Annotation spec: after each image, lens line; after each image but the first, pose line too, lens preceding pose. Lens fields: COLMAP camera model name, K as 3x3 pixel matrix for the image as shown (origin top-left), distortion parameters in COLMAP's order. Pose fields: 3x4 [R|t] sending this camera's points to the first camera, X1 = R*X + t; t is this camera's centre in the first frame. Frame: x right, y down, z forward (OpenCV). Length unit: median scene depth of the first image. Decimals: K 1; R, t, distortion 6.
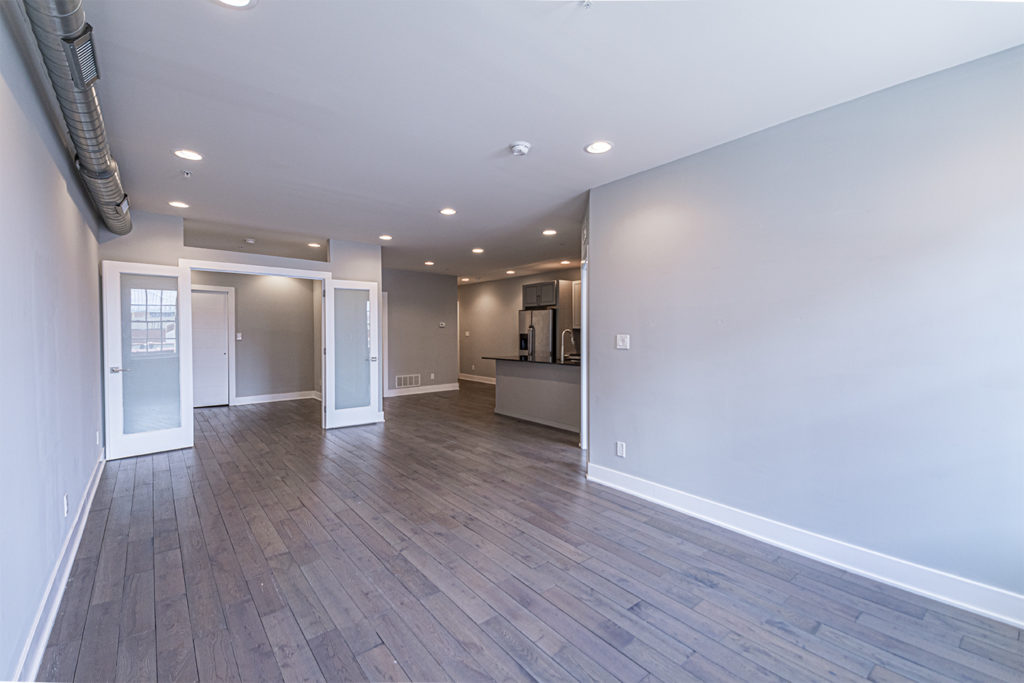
lens RADIAL K [[429.7, 0, 518.8], [0, 429.7, 342.7], [0, 0, 1]] dist [0.001349, -0.000088]
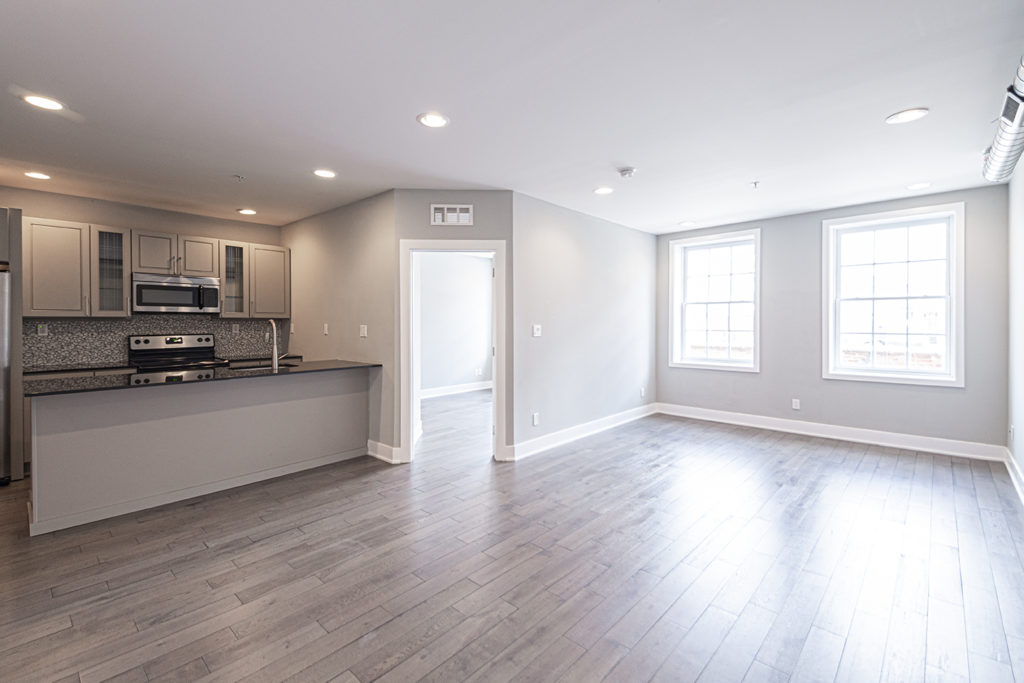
lens RADIAL K [[450.4, 0, 499.6], [0, 450.4, 324.6], [0, 0, 1]] dist [0.074541, -0.035548]
pose [[-0.128625, -0.003702, 0.991686, -0.437656], [0.027025, 0.999609, 0.007237, -0.013947], [-0.991325, 0.027731, -0.128475, 0.541348]]
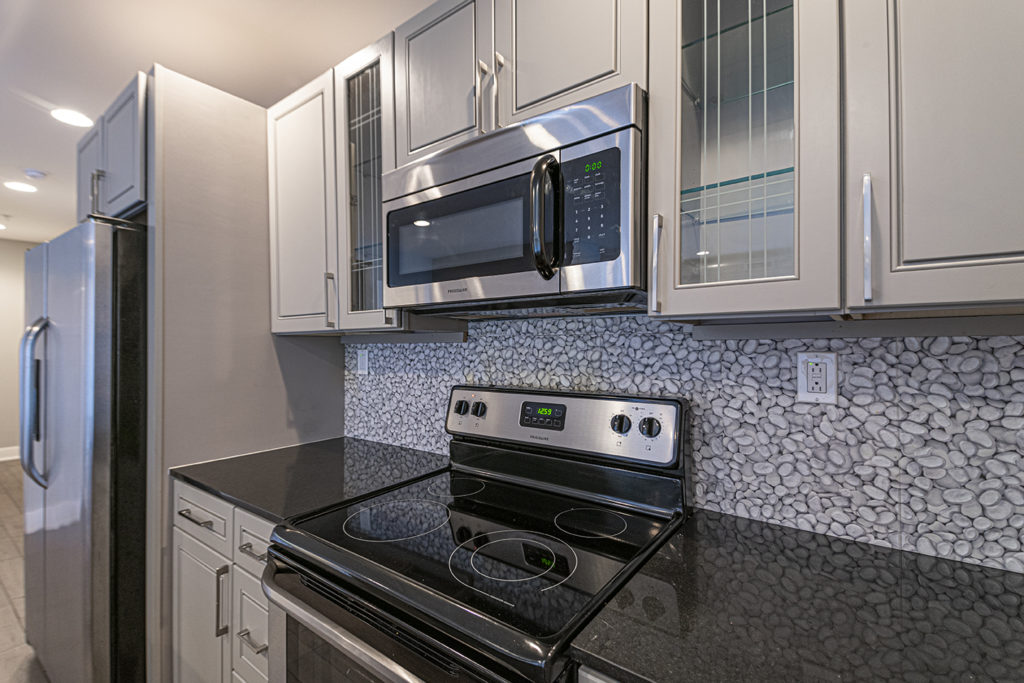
lens RADIAL K [[435.4, 0, 508.4], [0, 435.4, 343.6], [0, 0, 1]] dist [0.030611, -0.000202]
pose [[0.971216, -0.001076, 0.238199, 0.181128], [0.008717, 0.999480, -0.031030, -0.020095], [-0.238042, 0.032213, 0.970721, 0.747298]]
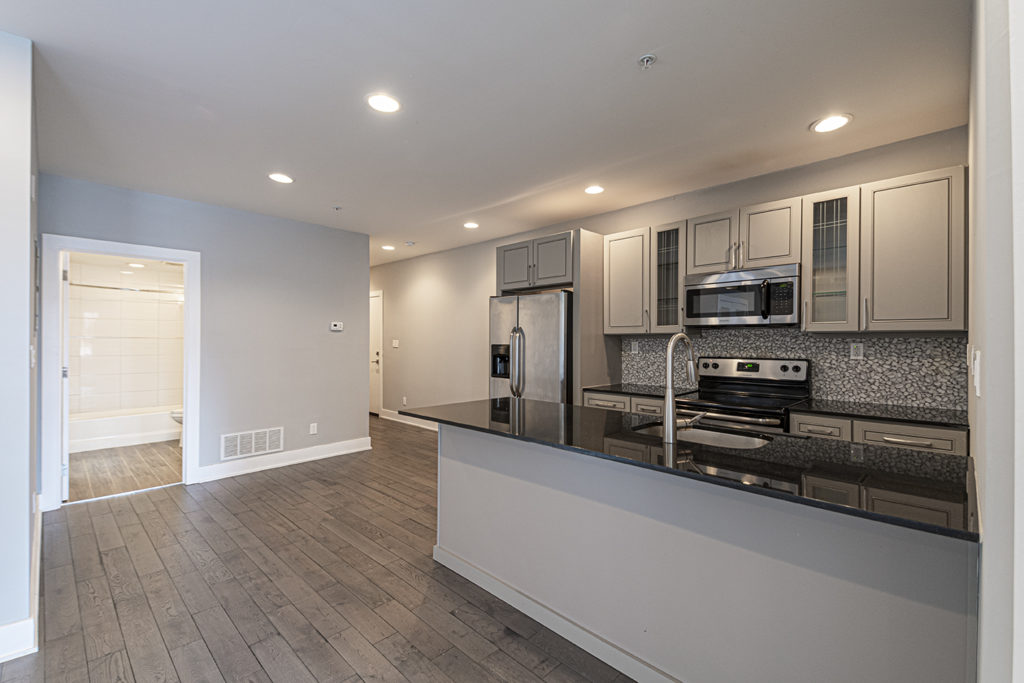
lens RADIAL K [[429.7, 0, 518.8], [0, 429.7, 342.7], [0, 0, 1]] dist [0.001349, -0.000088]
pose [[0.993628, 0.006316, 0.112536, -0.022171], [-0.003689, 0.999716, -0.023537, -0.011821], [-0.112652, 0.022972, 0.993369, 0.527429]]
